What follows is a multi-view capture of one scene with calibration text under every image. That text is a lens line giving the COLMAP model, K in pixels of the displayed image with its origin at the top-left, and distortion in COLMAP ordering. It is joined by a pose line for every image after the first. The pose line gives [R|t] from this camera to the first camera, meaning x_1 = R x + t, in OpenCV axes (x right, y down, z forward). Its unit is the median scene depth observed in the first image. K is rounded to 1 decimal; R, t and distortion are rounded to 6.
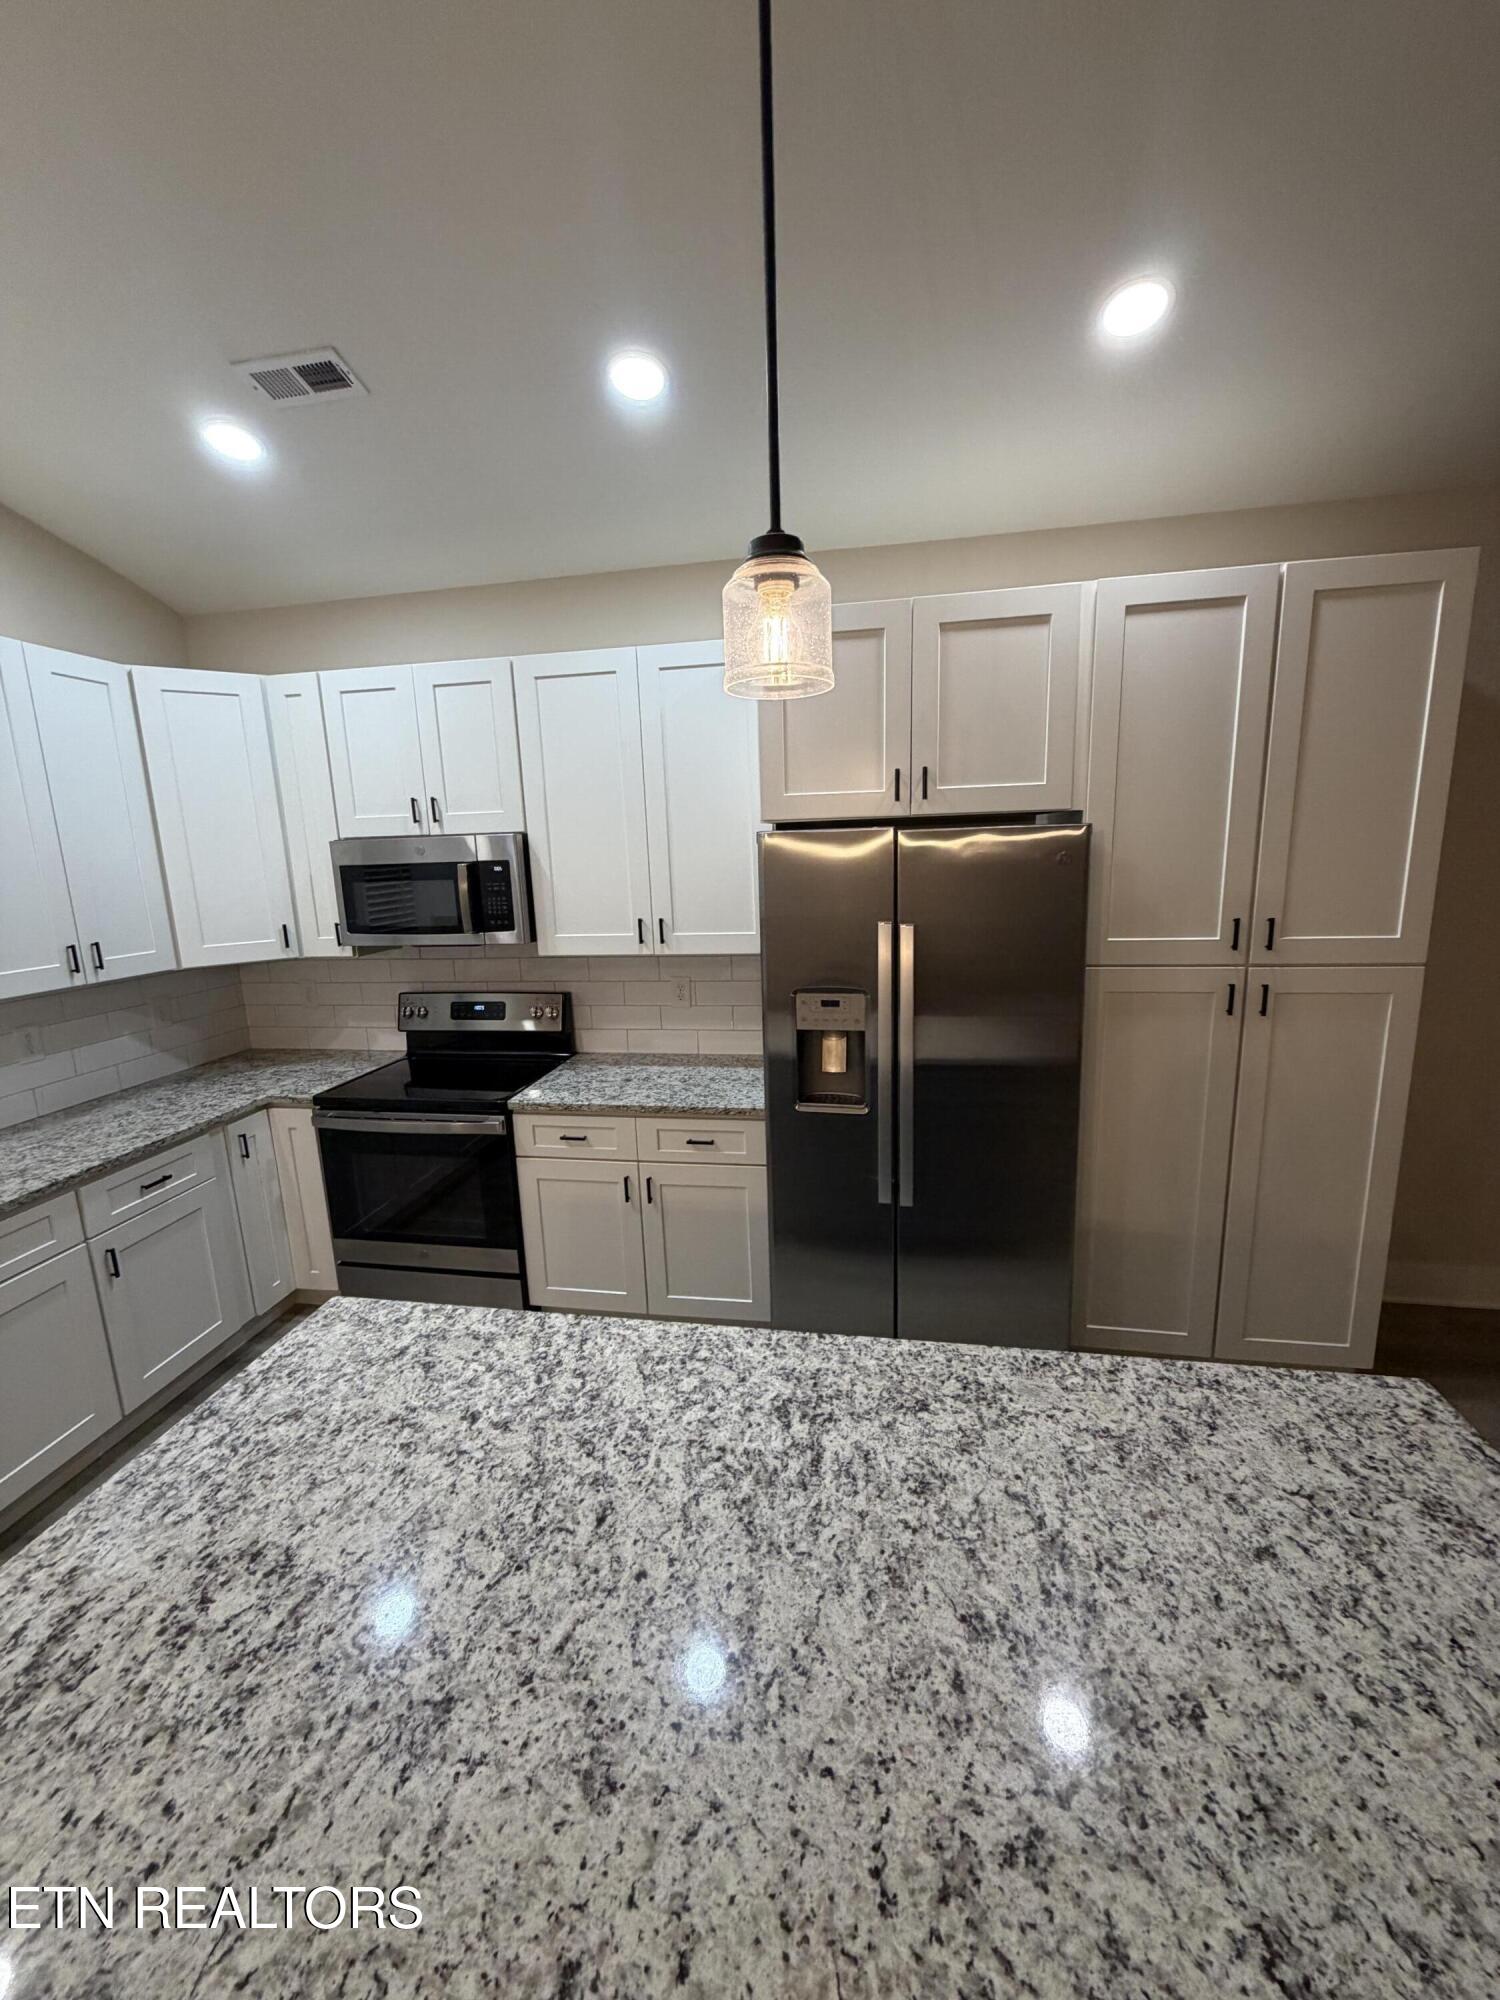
lens RADIAL K [[797.5, 0, 753.3], [0, 797.5, 994.4], [0, 0, 1]] dist [0.001423, 0.000445]
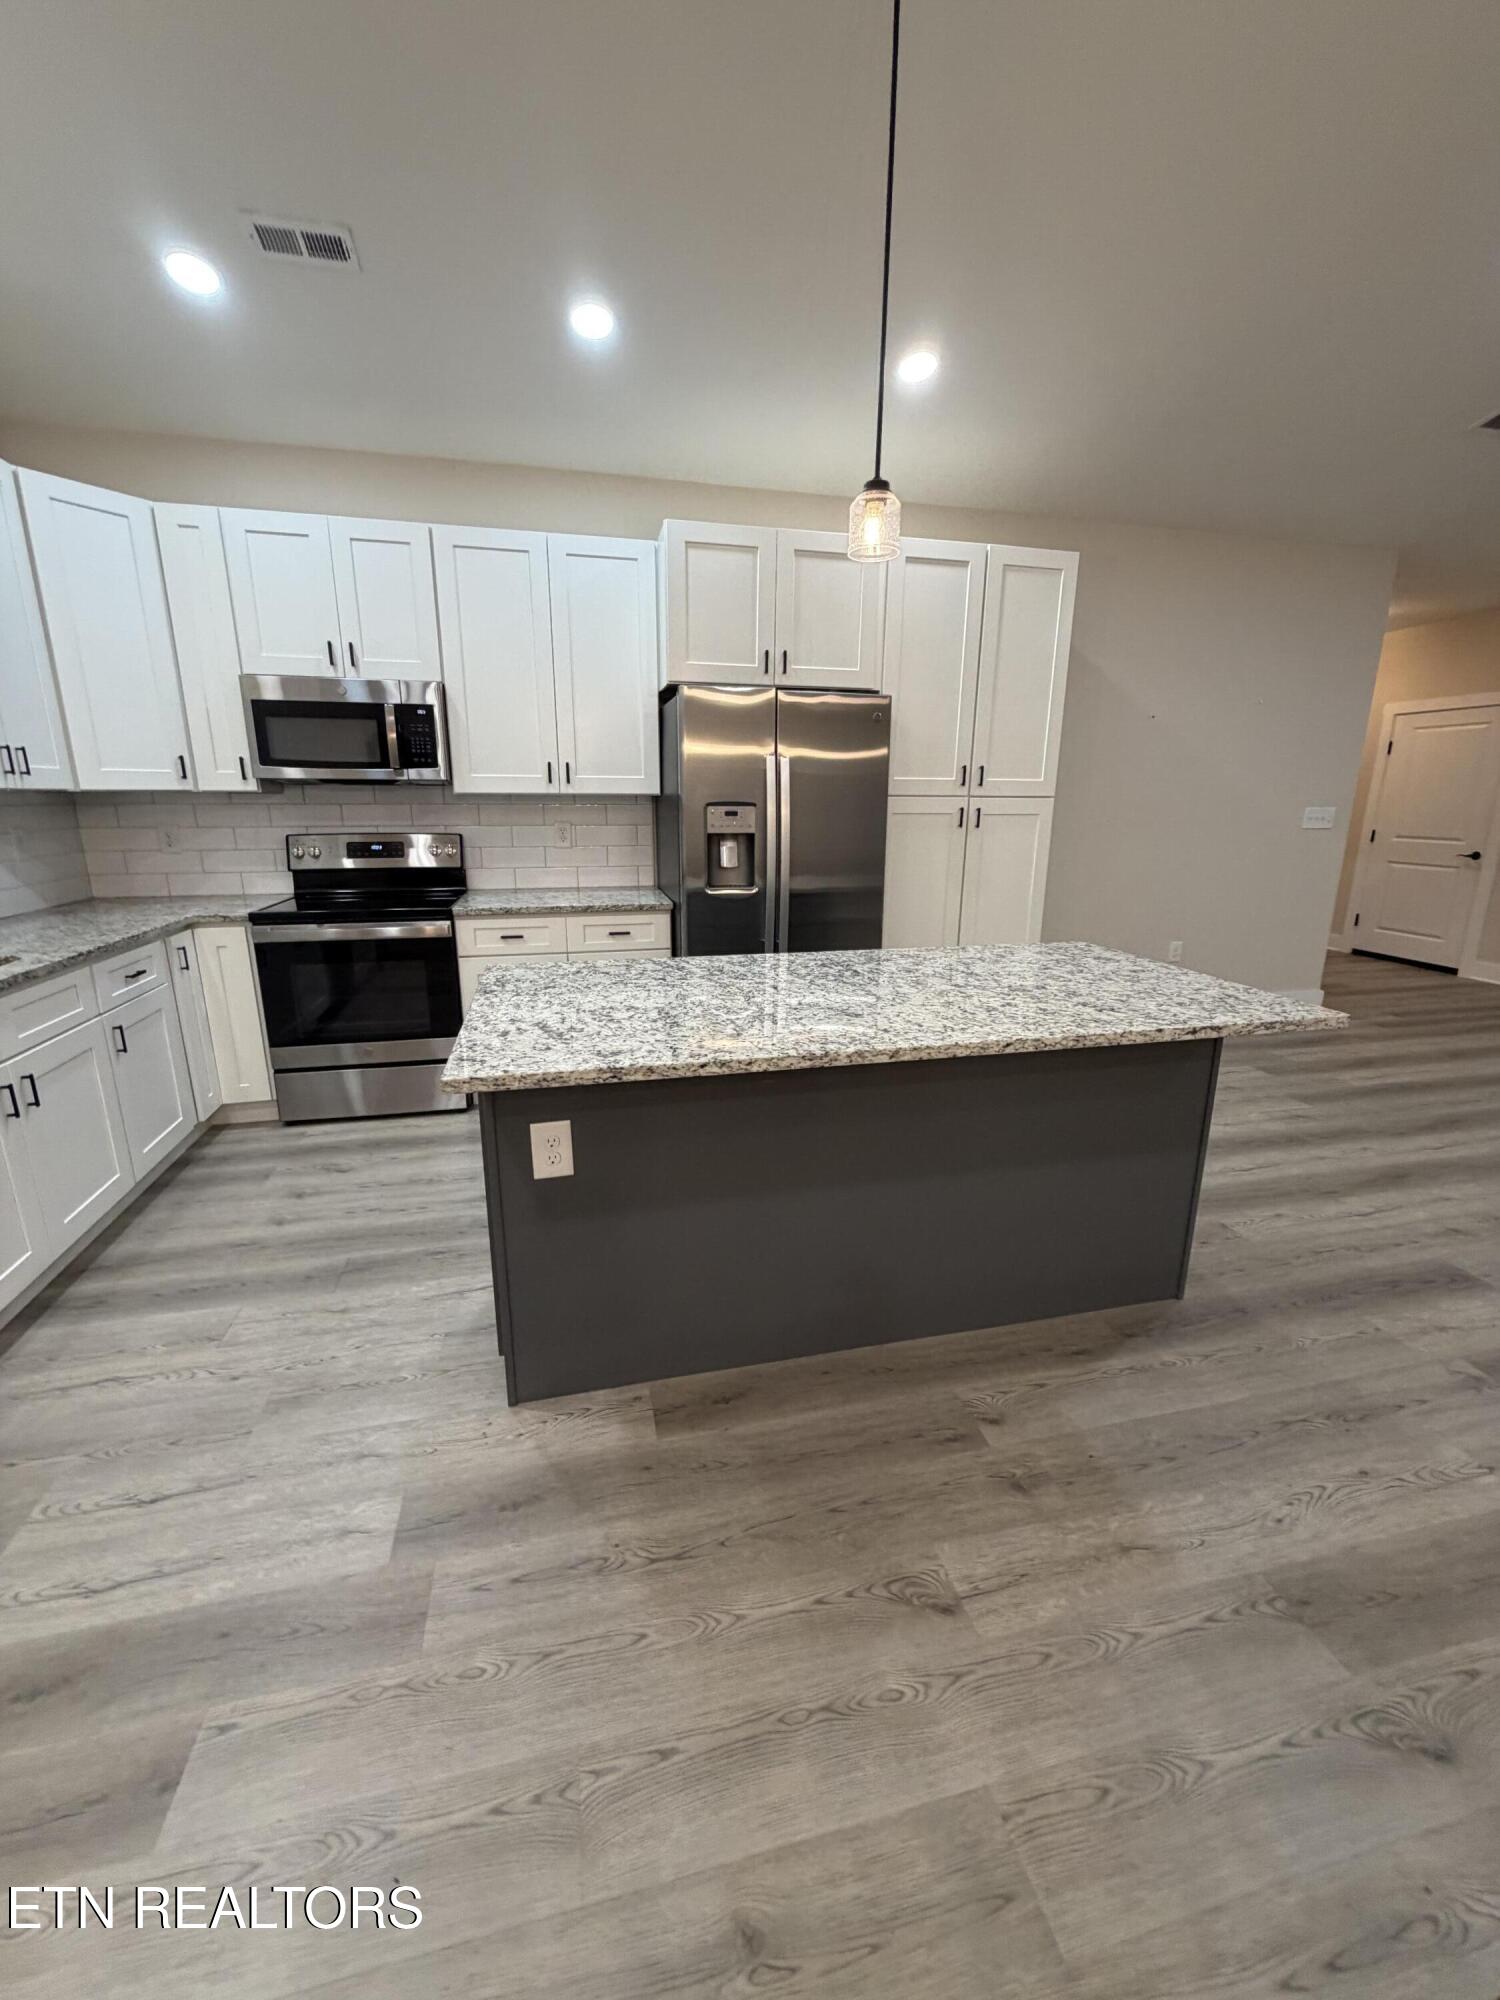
lens RADIAL K [[797.5, 0, 753.3], [0, 797.5, 994.4], [0, 0, 1]] dist [0.001423, 0.000445]
pose [[0.917932, -0.059188, 0.392299, -0.395642], [0.037545, 0.997331, 0.062621, 0.218491], [-0.394958, -0.042753, 0.917704, -0.298993]]
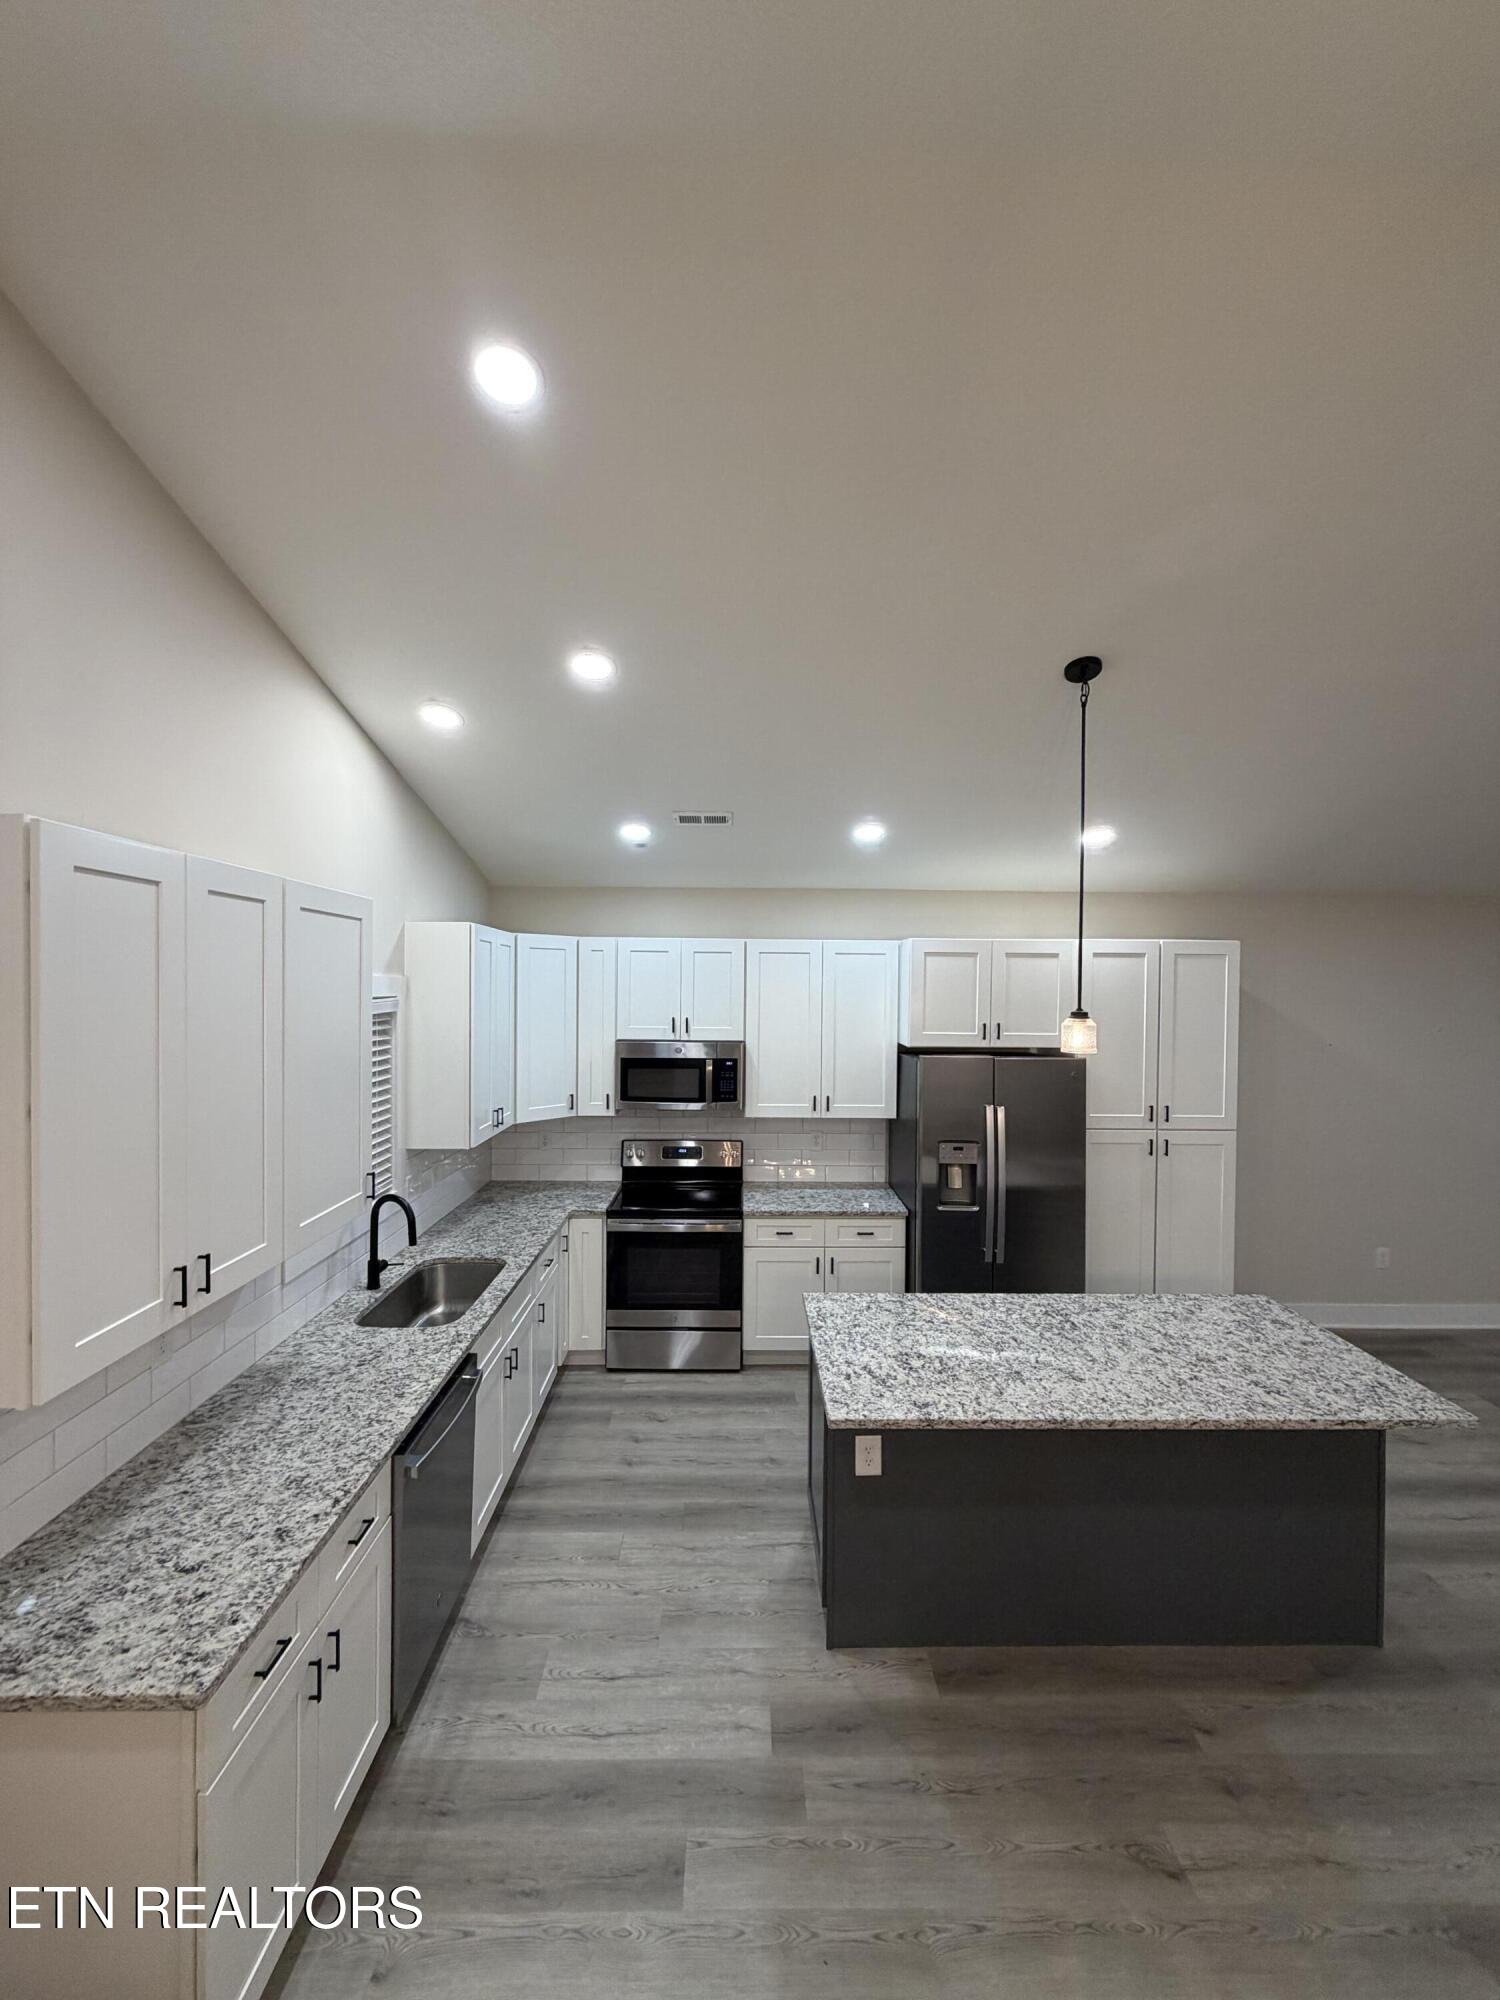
lens RADIAL K [[797.5, 0, 753.3], [0, 797.5, 994.4], [0, 0, 1]] dist [0.001423, 0.000445]
pose [[0.980861, 0.040095, 0.190538, -0.651781], [-0.005434, 0.983825, -0.179051, -0.005938], [-0.194635, 0.174589, 0.965213, -0.665623]]
